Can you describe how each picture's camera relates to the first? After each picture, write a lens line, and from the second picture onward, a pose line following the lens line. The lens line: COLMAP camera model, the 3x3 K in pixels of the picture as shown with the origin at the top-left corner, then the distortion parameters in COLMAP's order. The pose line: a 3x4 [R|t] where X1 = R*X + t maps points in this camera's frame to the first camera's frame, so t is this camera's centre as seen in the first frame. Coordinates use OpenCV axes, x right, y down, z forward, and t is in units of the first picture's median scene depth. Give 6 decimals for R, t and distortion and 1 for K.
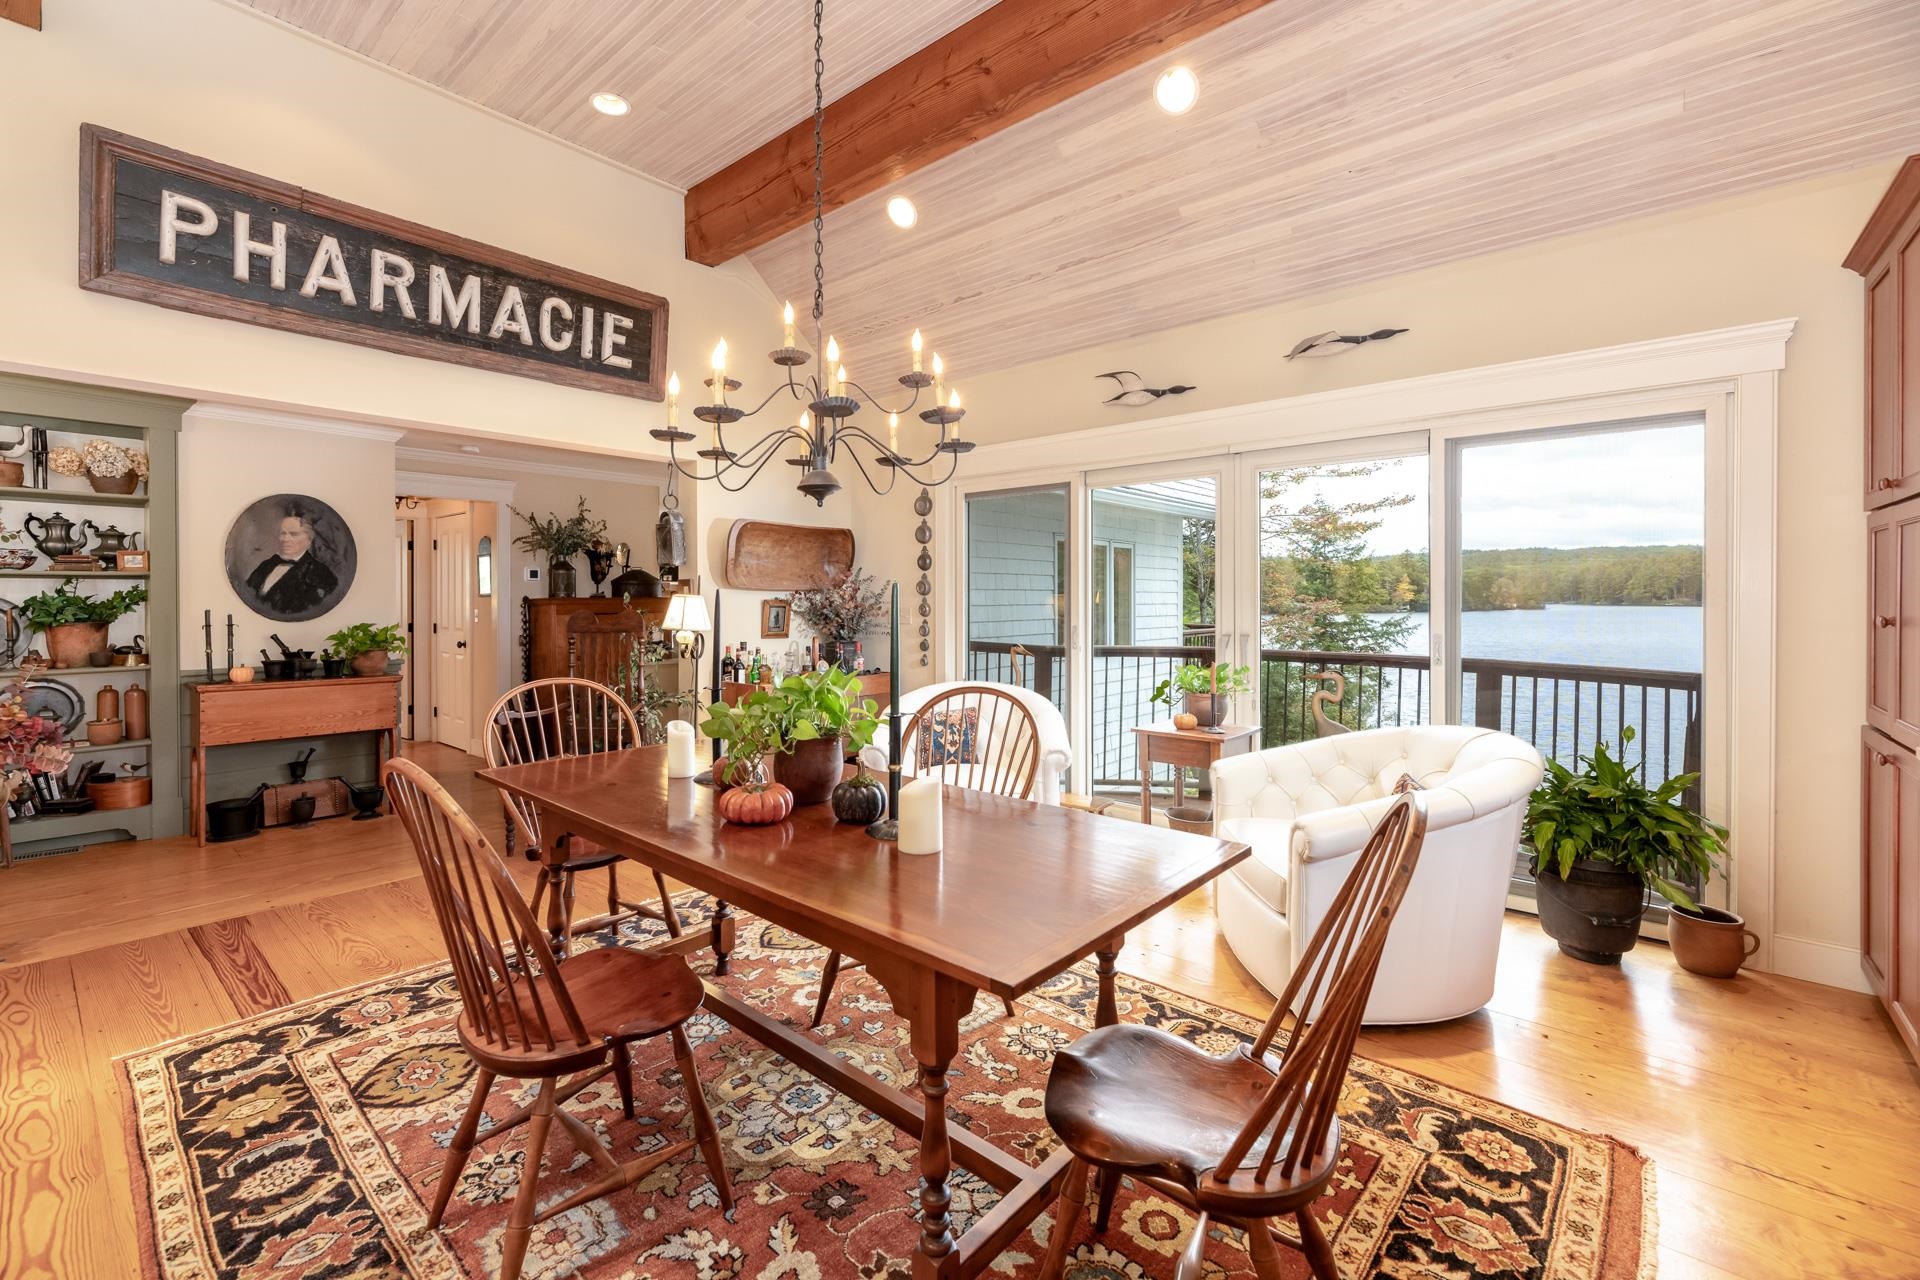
lens RADIAL K [[821.0, 0, 924.2], [0, 821.0, 599.1], [0, 0, 1]] dist [-0.001821, 0.000148]
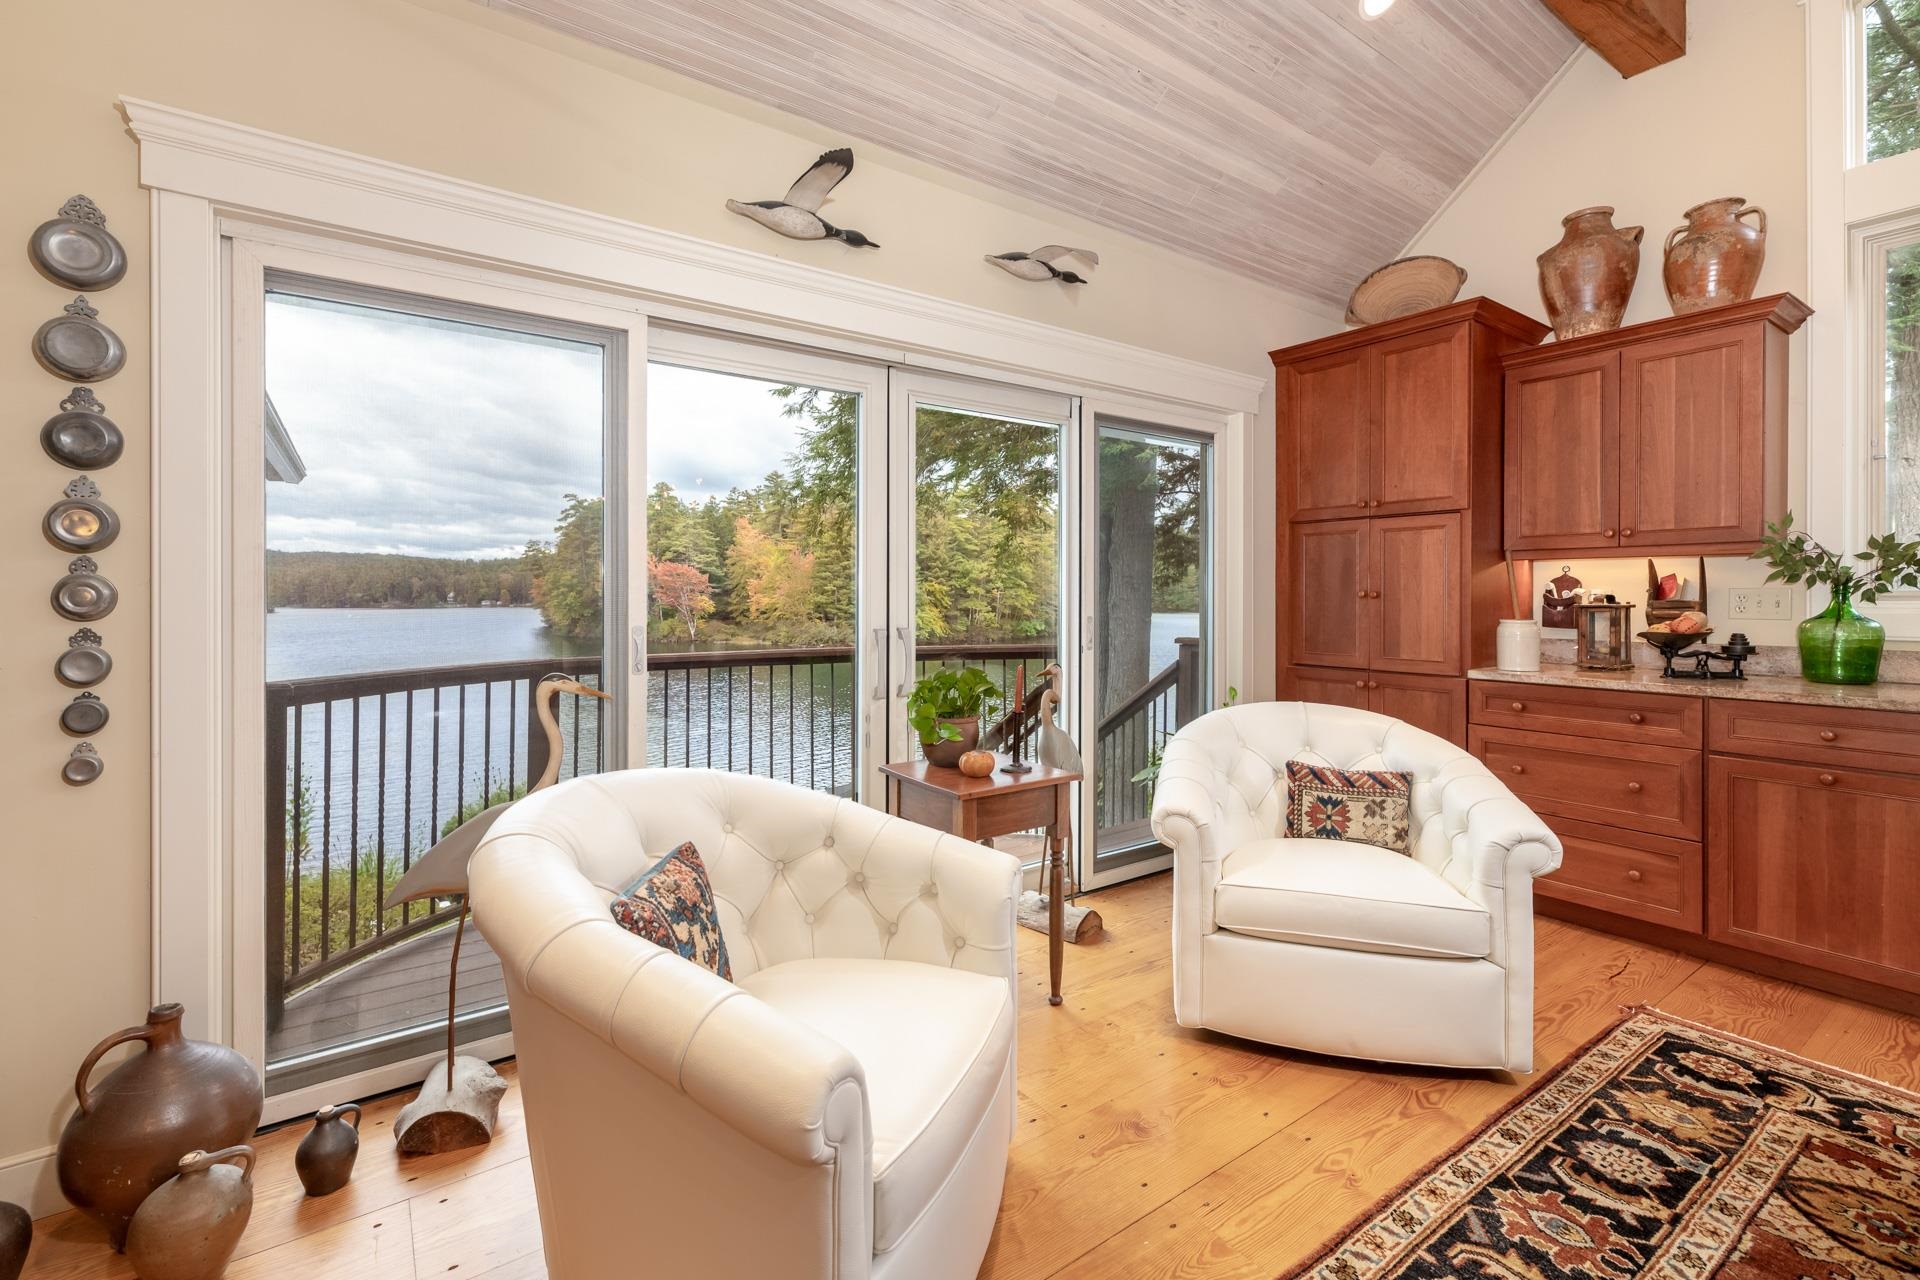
lens RADIAL K [[821.0, 0, 924.2], [0, 821.0, 599.1], [0, 0, 1]] dist [-0.001821, 0.000148]
pose [[0.241221, -0.001866, 0.970468, -0.607325], [0.004897, 0.999988, 0.000706, 0.039101], [-0.970458, 0.004582, 0.241227, 1.716535]]
